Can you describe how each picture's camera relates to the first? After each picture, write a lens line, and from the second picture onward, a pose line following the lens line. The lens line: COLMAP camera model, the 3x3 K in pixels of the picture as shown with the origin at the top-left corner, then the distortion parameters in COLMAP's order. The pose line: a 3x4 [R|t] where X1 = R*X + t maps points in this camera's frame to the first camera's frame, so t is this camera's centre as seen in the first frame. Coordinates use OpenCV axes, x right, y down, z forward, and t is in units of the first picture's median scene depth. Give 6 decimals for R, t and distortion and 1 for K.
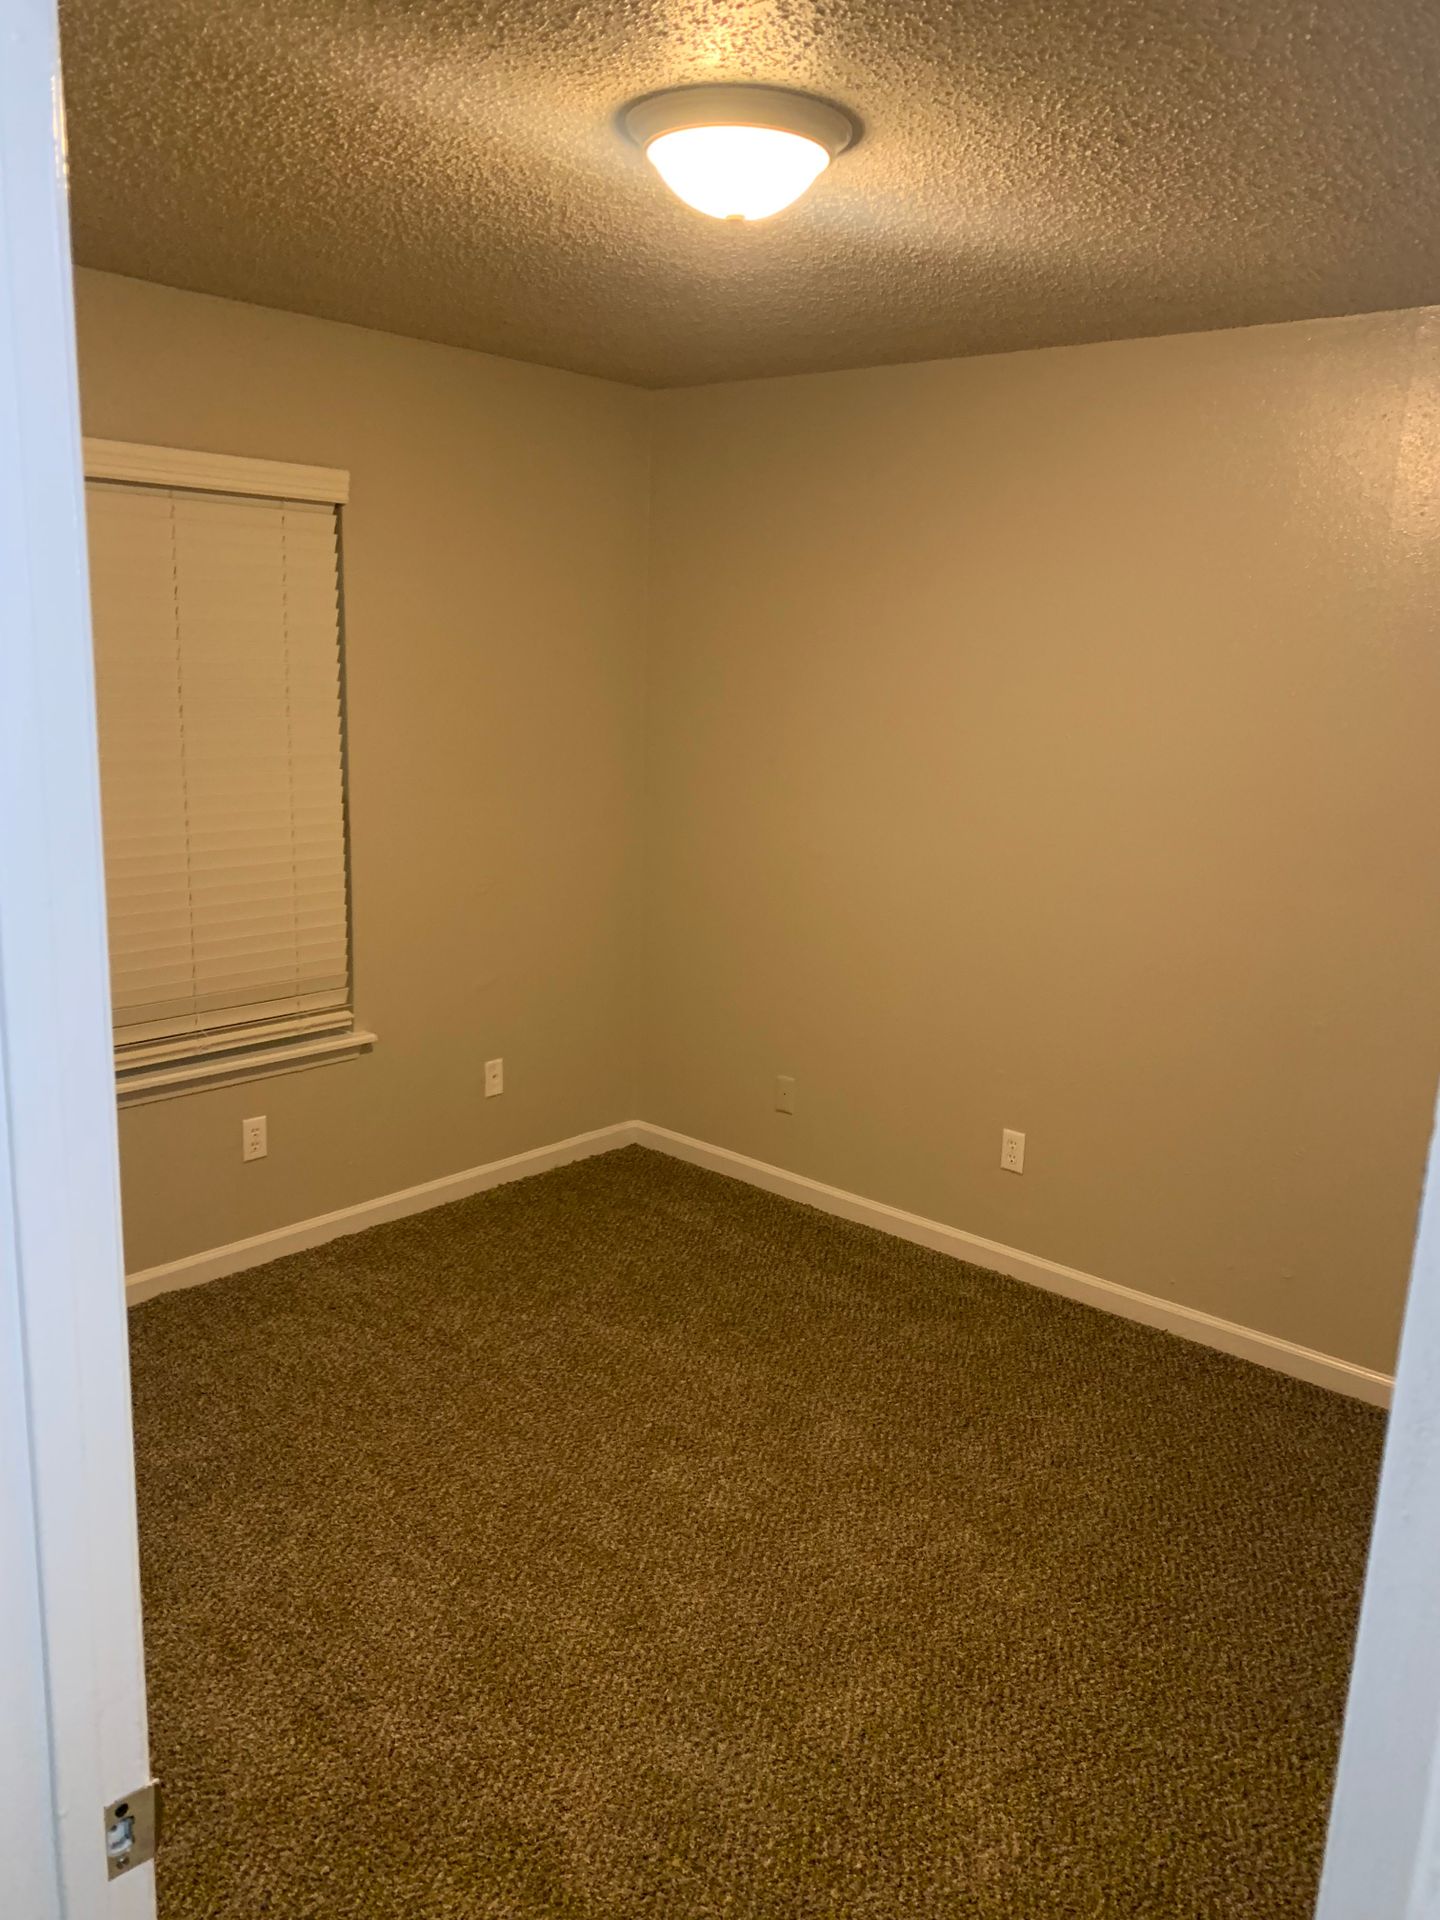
lens RADIAL K [[1463.7, 0, 729.2], [0, 1463.7, 958.1], [0, 0, 1]] dist [0.009726, -0.005548]
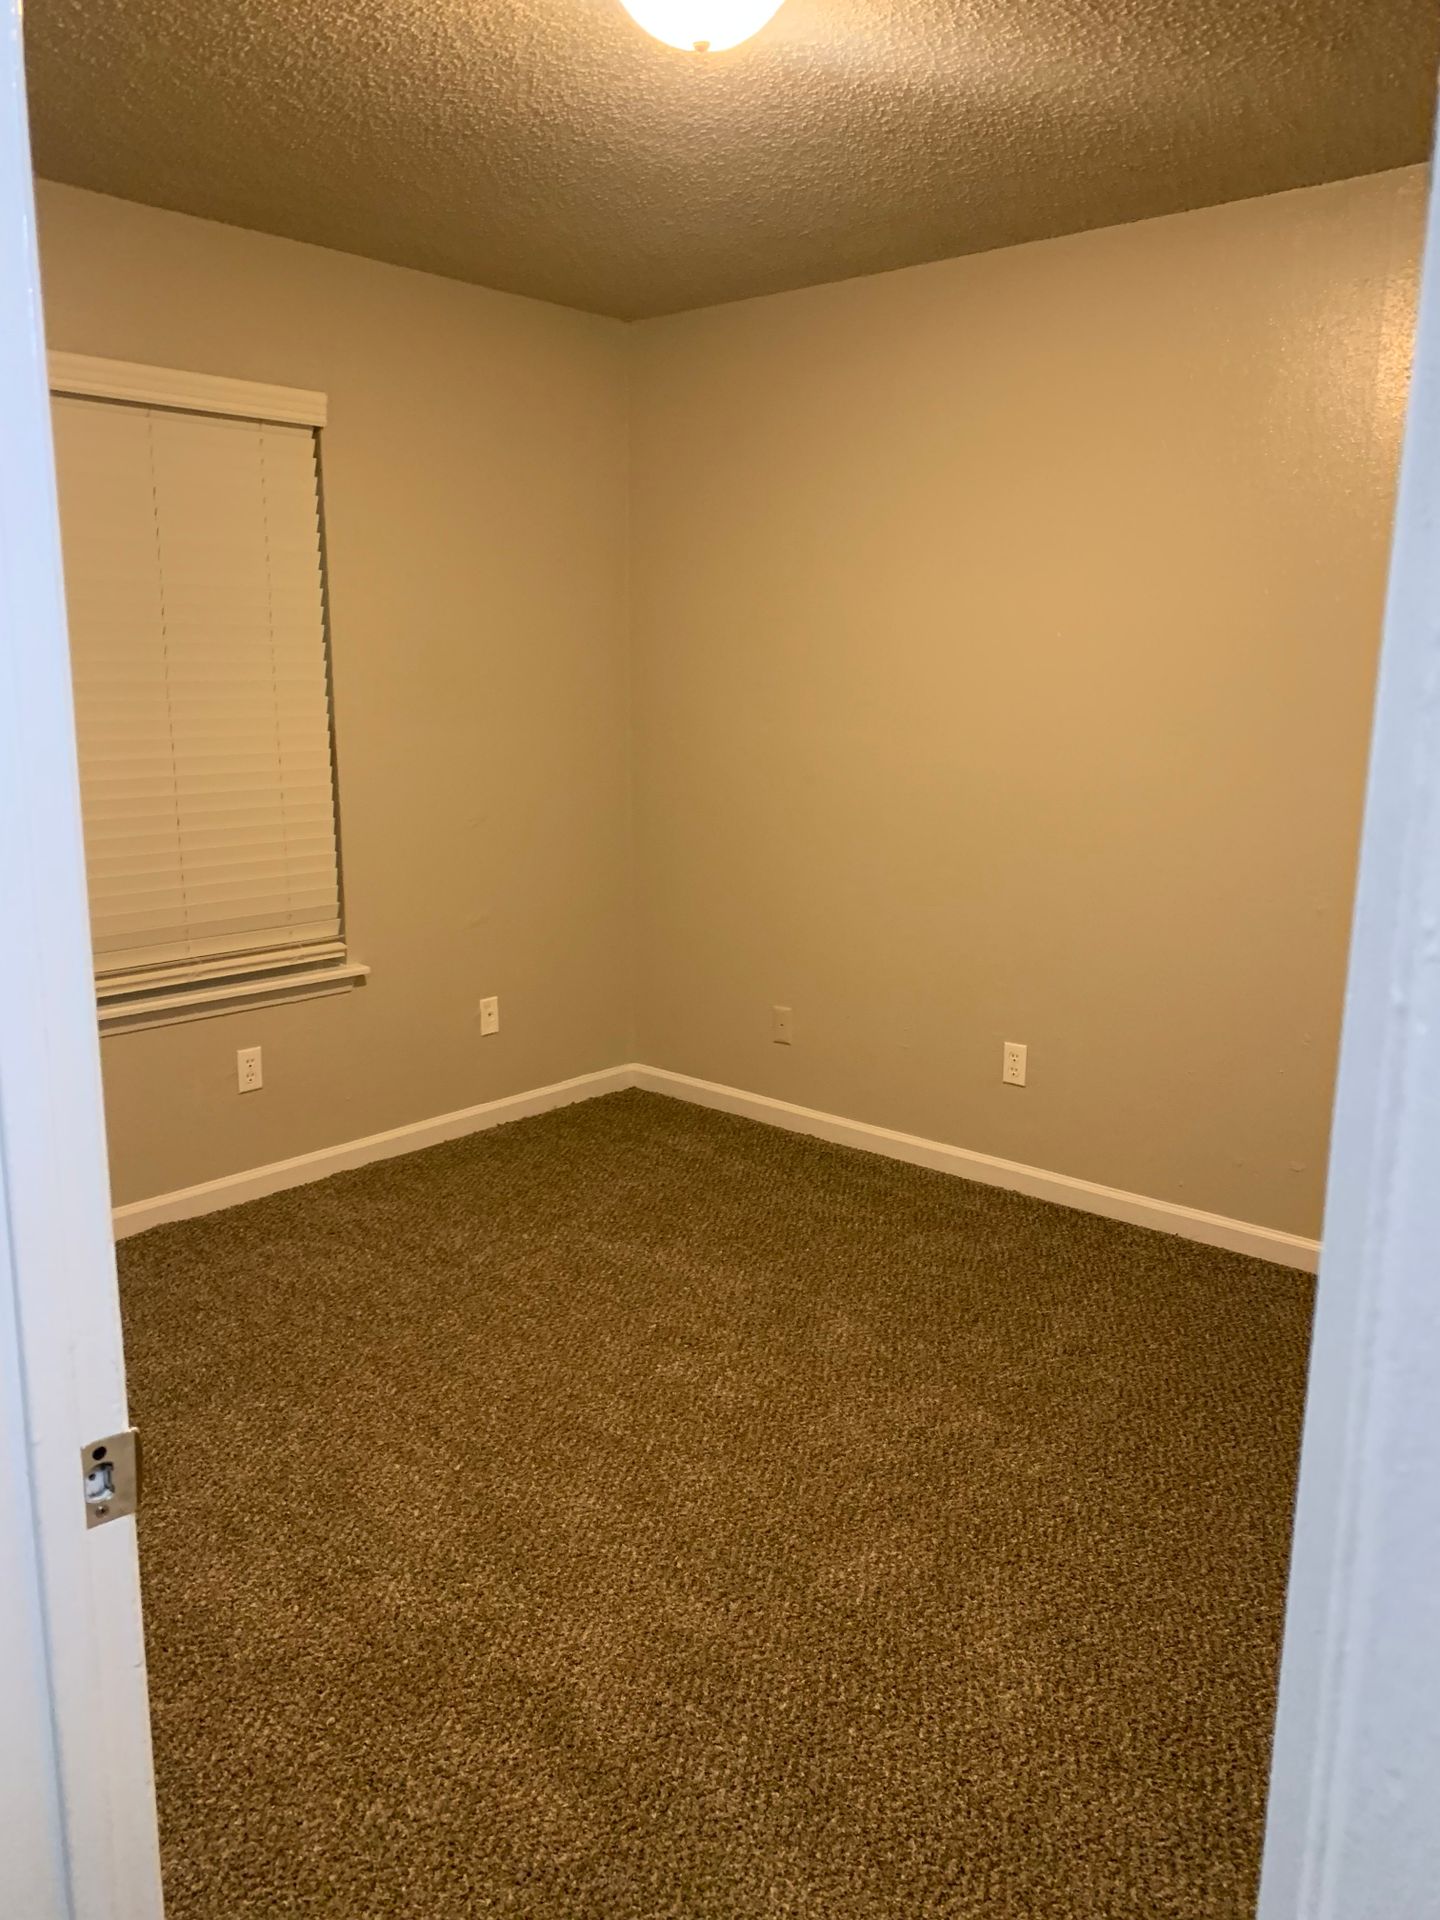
lens RADIAL K [[1463.7, 0, 710.9], [0, 1463.7, 960.2], [0, 0, 1]] dist [0.009726, -0.005548]
pose [[0.999496, -0.029742, -0.011055, 0.002756], [0.029569, 0.999443, -0.015472, 0.105507], [0.011509, 0.015137, 0.999819, 0.014262]]
